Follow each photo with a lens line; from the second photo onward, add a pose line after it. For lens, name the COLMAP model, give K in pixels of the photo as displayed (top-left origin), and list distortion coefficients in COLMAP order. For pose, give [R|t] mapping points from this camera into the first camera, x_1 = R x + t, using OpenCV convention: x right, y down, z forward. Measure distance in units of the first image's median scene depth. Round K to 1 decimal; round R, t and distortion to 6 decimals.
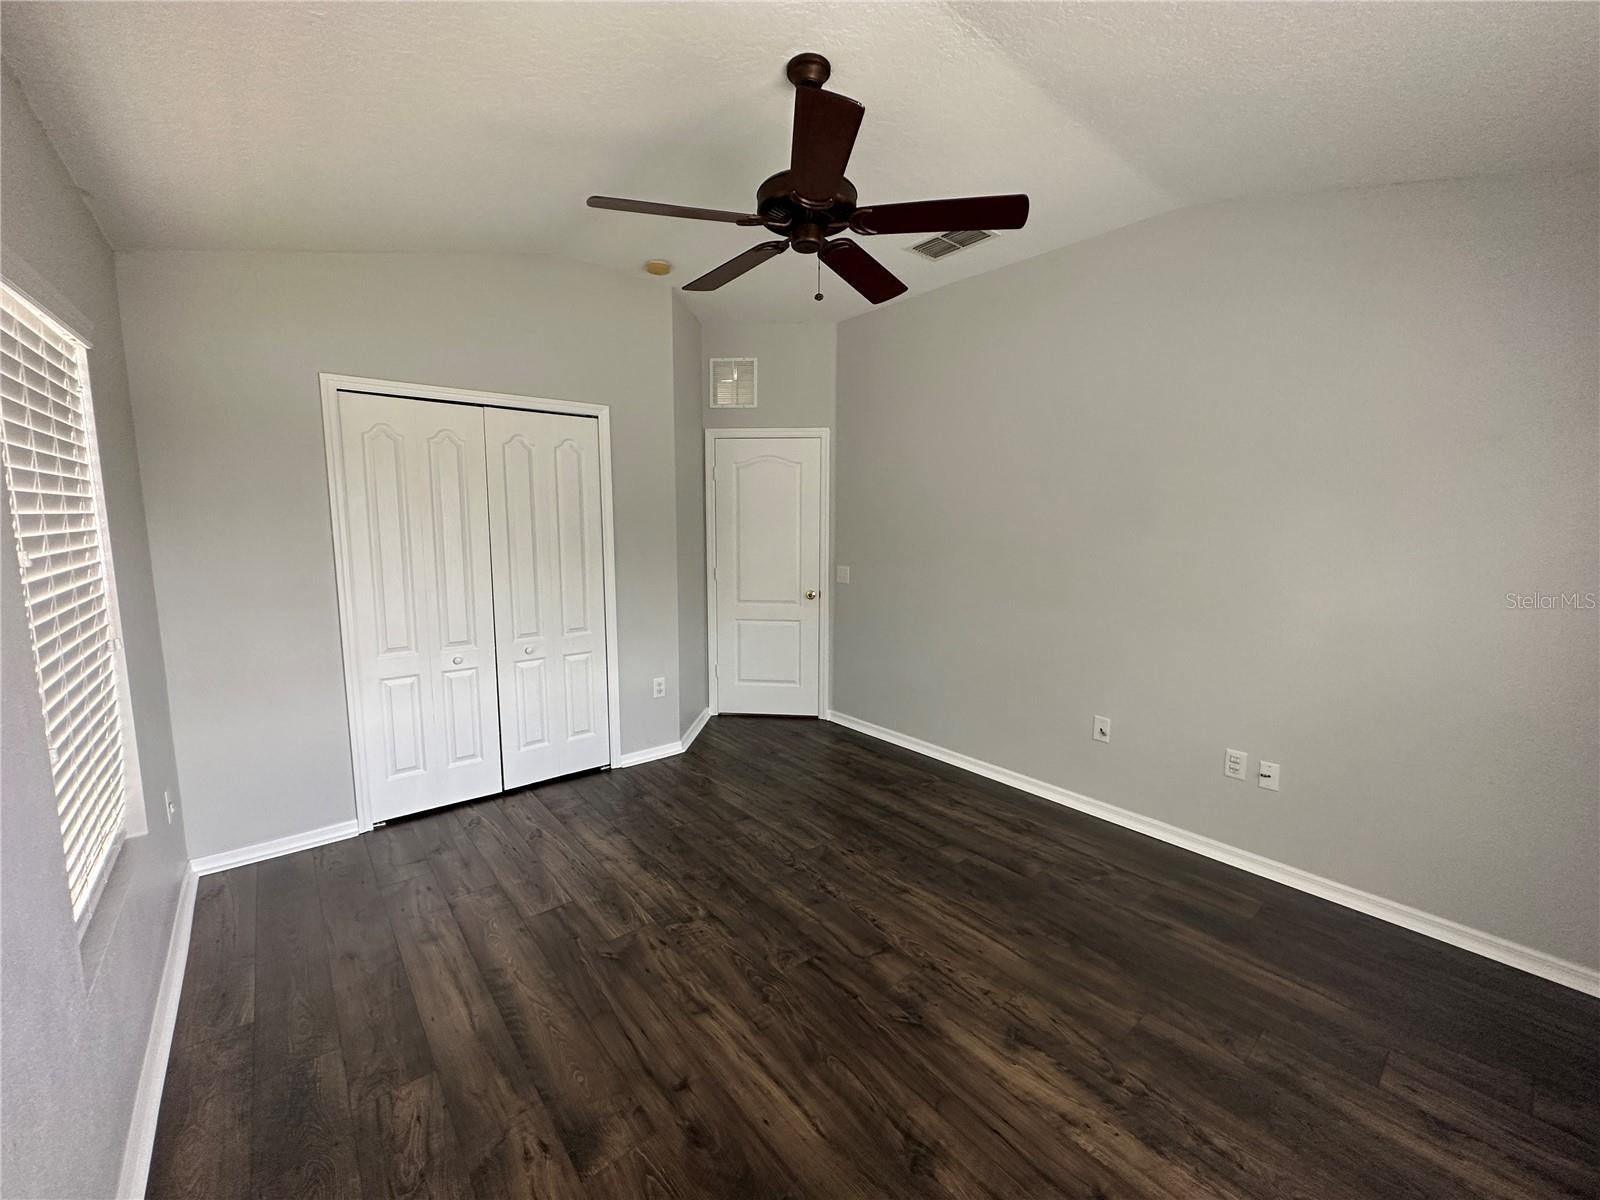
lens RADIAL K [[636.0, 0, 800.0], [0, 636.0, 600.0], [0, 0, 1]] dist [-0.004116, 0.001196]
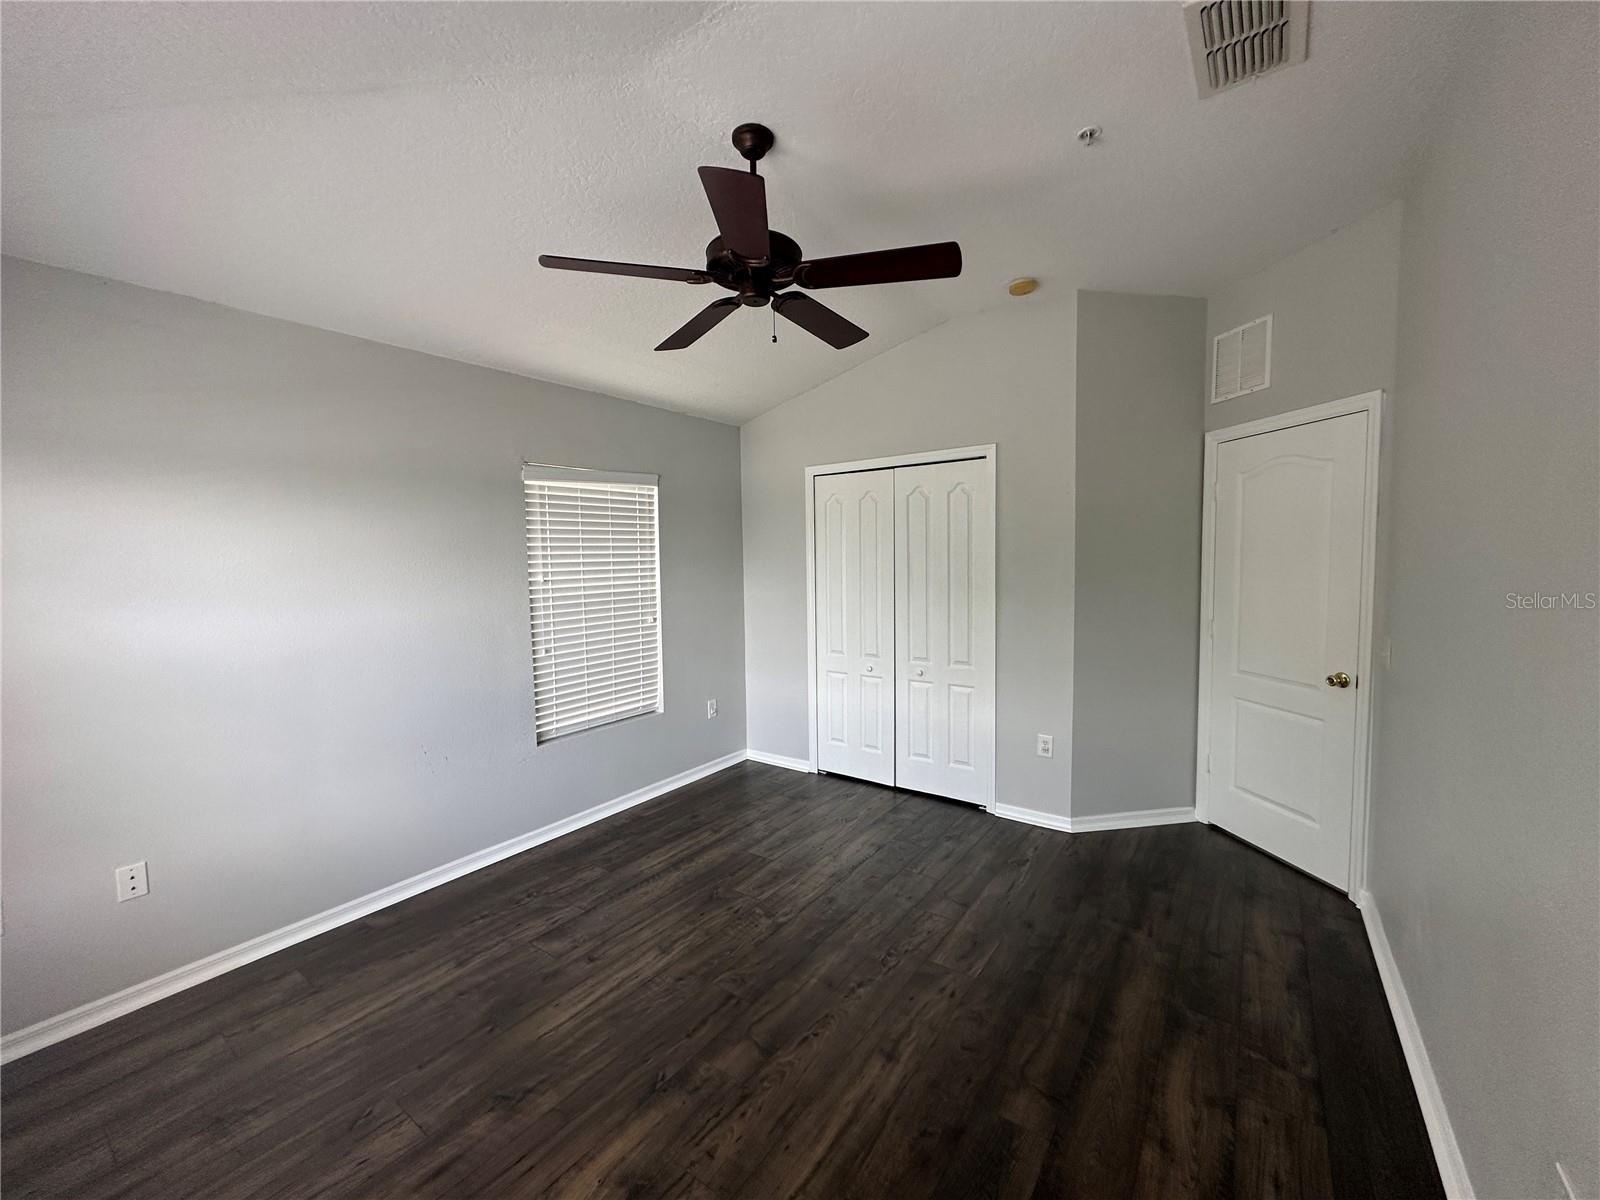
lens RADIAL K [[636.0, 0, 800.0], [0, 636.0, 600.0], [0, 0, 1]] dist [-0.004116, 0.001196]
pose [[0.246281, 0.056265, -0.967564, 0.729832], [-0.105719, 0.993916, 0.030888, -0.074554], [0.963415, 0.094683, 0.250731, 0.586501]]
